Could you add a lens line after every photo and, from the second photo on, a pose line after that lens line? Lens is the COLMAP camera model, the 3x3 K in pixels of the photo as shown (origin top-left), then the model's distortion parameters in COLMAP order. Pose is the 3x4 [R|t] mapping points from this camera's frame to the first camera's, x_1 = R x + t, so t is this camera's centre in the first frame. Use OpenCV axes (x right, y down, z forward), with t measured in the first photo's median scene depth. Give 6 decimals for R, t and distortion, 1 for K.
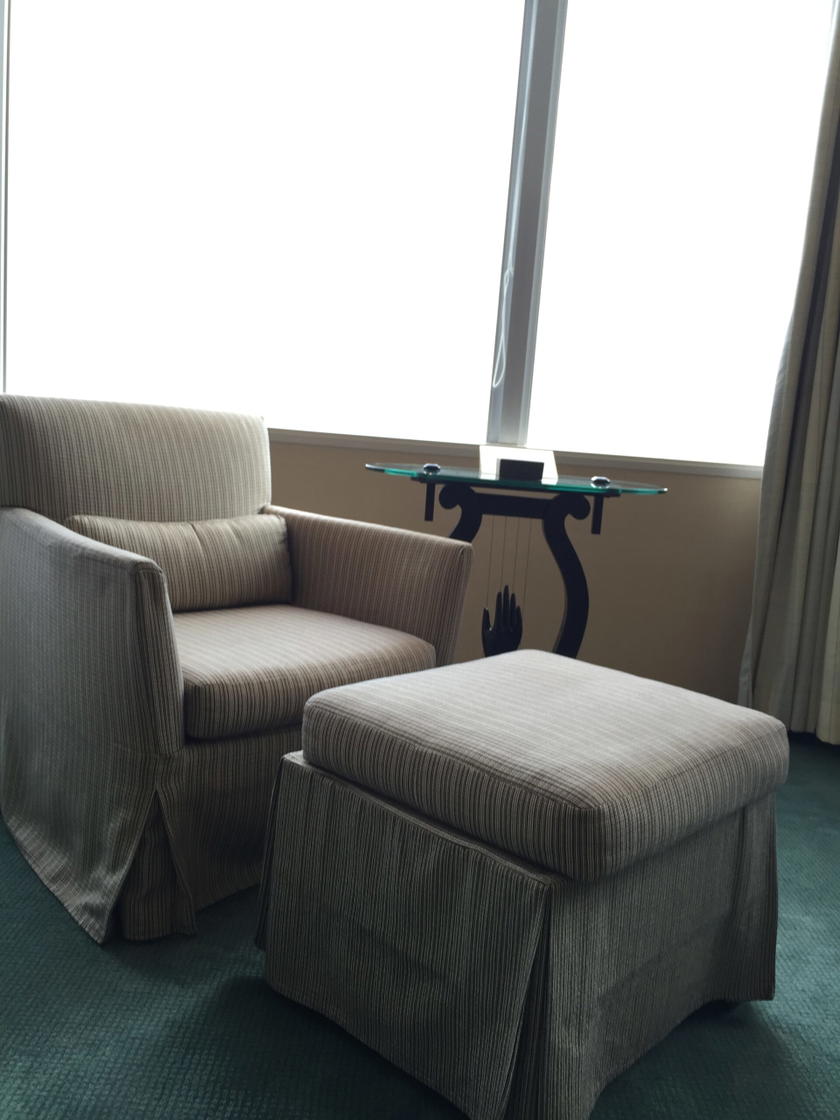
lens RADIAL K [[959.0, 0, 420.0], [0, 959.0, 560.0], [0, 0, 1]] dist [0.098787, -0.124219]
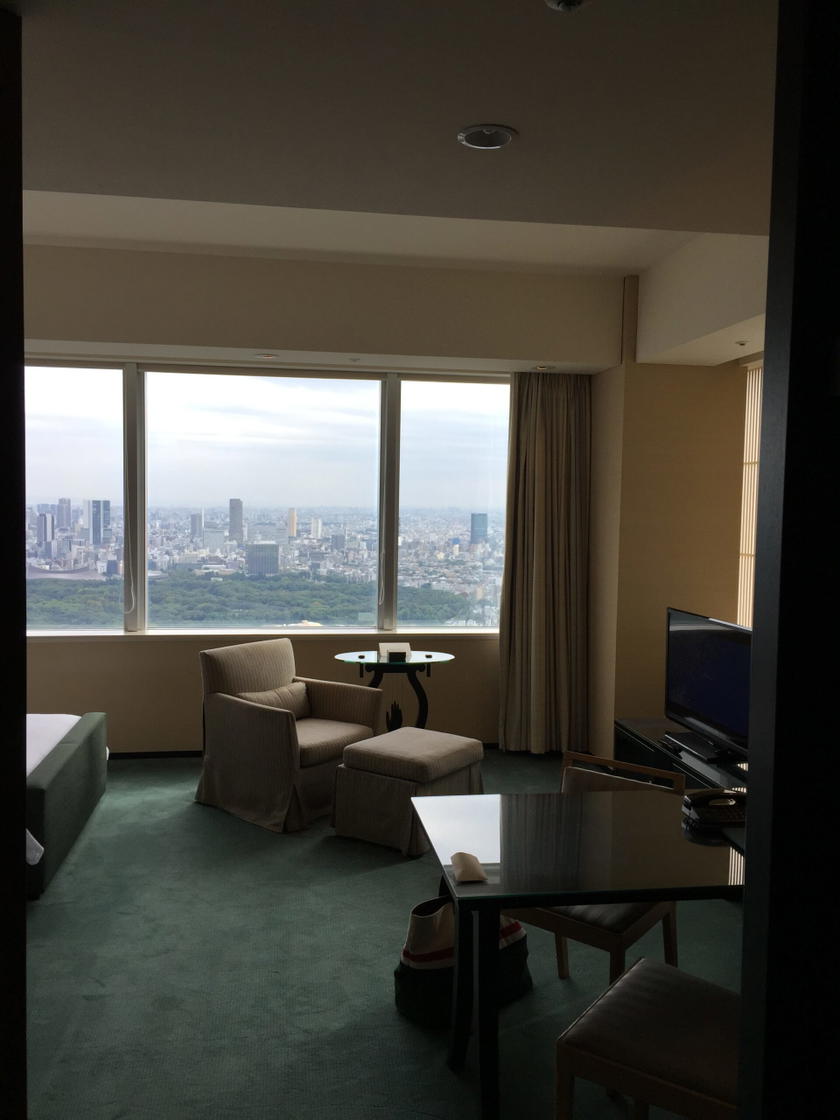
lens RADIAL K [[959.0, 0, 420.0], [0, 959.0, 560.0], [0, 0, 1]] dist [0.098787, -0.124219]
pose [[0.987130, -0.070094, 0.143741, -0.212541], [0.081739, 0.993692, -0.076777, -0.169740], [-0.137453, 0.087538, 0.986633, -1.788373]]
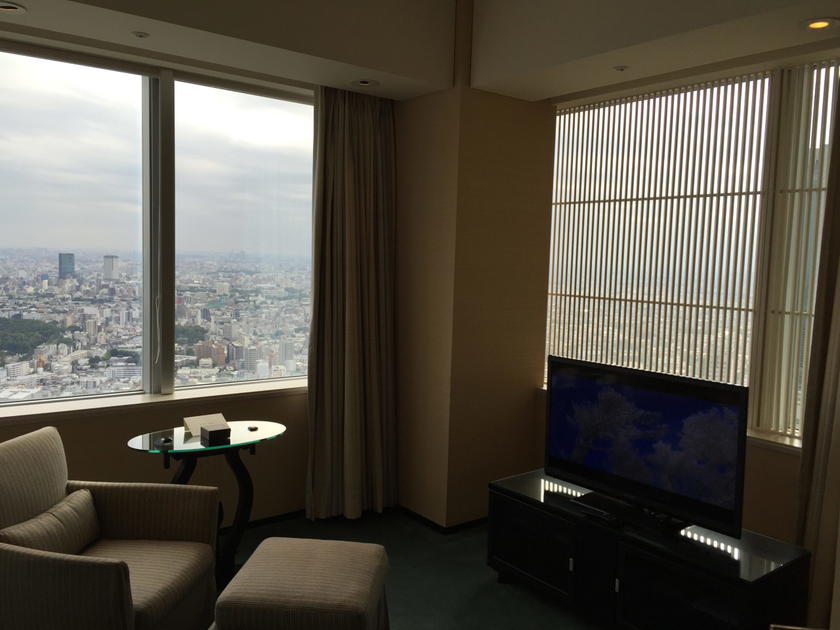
lens RADIAL K [[719.3, 0, 417.5], [0, 719.3, 311.3], [0, 0, 1]] dist [0.098787, -0.124219]
pose [[0.791237, -0.100103, 0.603260, -0.508590], [0.122255, 0.992489, 0.004341, -0.345625], [-0.599164, 0.070317, 0.797533, -0.493129]]
